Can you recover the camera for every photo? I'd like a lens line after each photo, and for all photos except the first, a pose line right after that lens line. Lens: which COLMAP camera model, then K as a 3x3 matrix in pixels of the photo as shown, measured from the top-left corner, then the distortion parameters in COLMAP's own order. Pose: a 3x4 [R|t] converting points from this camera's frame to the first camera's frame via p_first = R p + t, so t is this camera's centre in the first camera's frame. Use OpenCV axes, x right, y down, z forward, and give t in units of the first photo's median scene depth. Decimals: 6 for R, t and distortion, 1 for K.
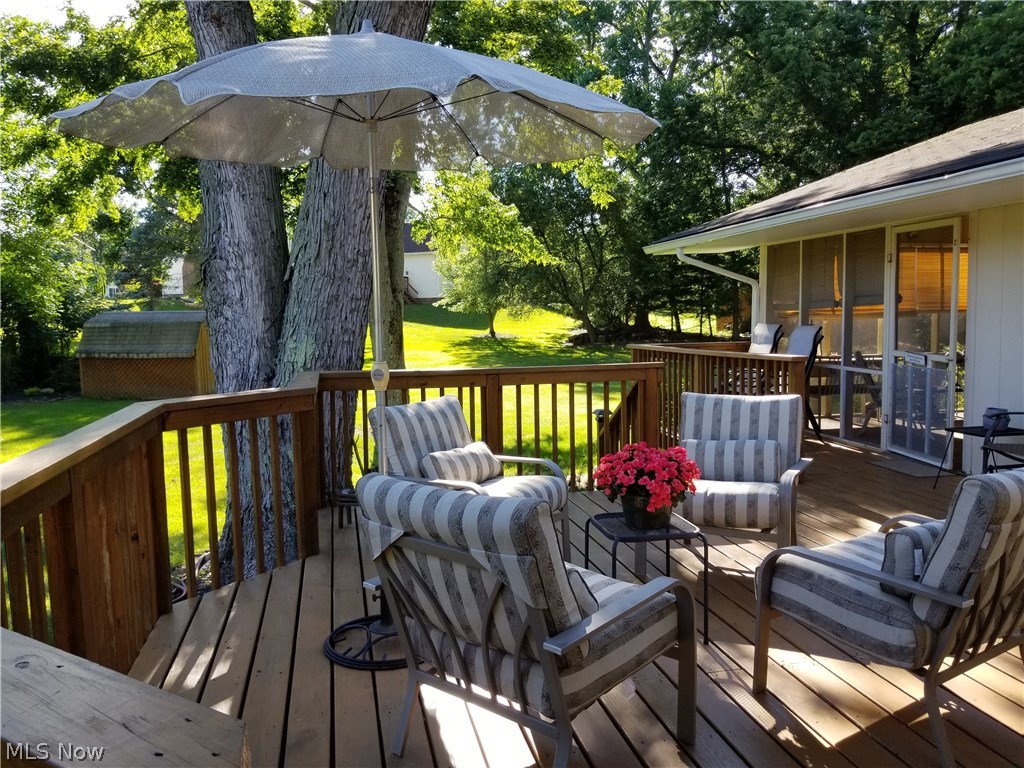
lens RADIAL K [[786.7, 0, 512.0], [0, 786.7, 384.0], [0, 0, 1]] dist [0.102567, -0.133410]
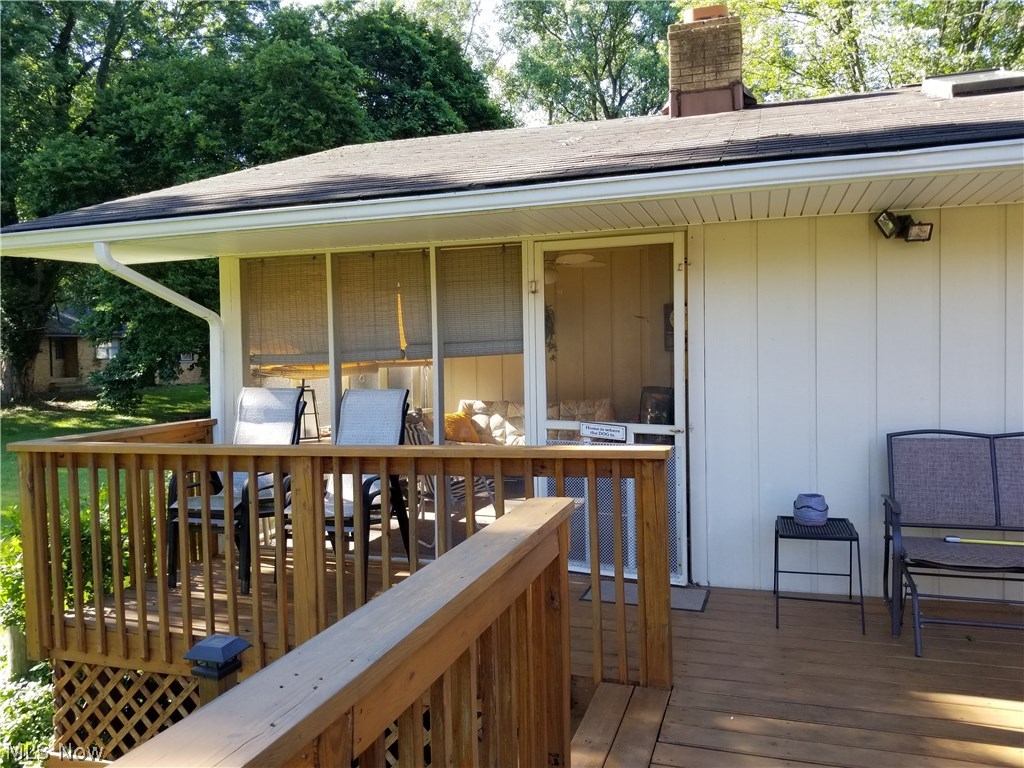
lens RADIAL K [[786.7, 0, 512.0], [0, 786.7, 384.0], [0, 0, 1]] dist [0.102567, -0.133410]
pose [[0.505111, -0.035174, 0.862337, -0.093771], [0.093824, 0.995485, -0.014352, -0.051444], [-0.857939, 0.088157, 0.506131, 0.525997]]
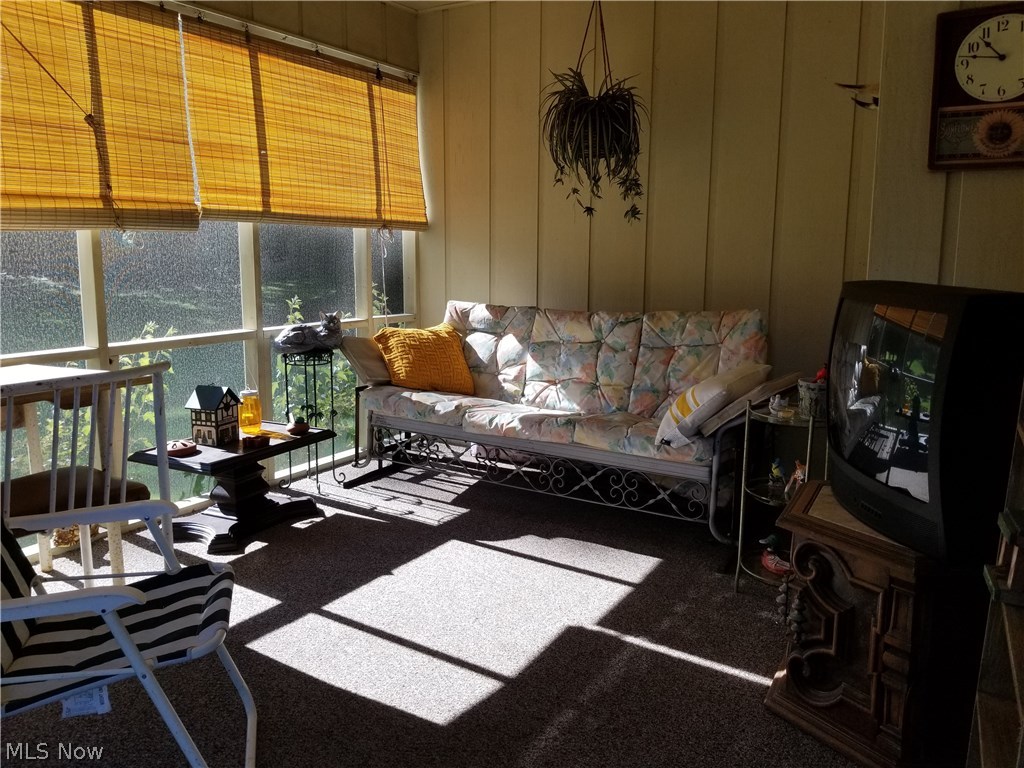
lens RADIAL K [[786.7, 0, 512.0], [0, 786.7, 384.0], [0, 0, 1]] dist [0.102567, -0.133410]
pose [[0.654143, -0.114577, 0.747642, 0.168686], [0.055839, 0.993078, 0.103335, -0.050124], [-0.754307, -0.025848, 0.656013, 0.638375]]
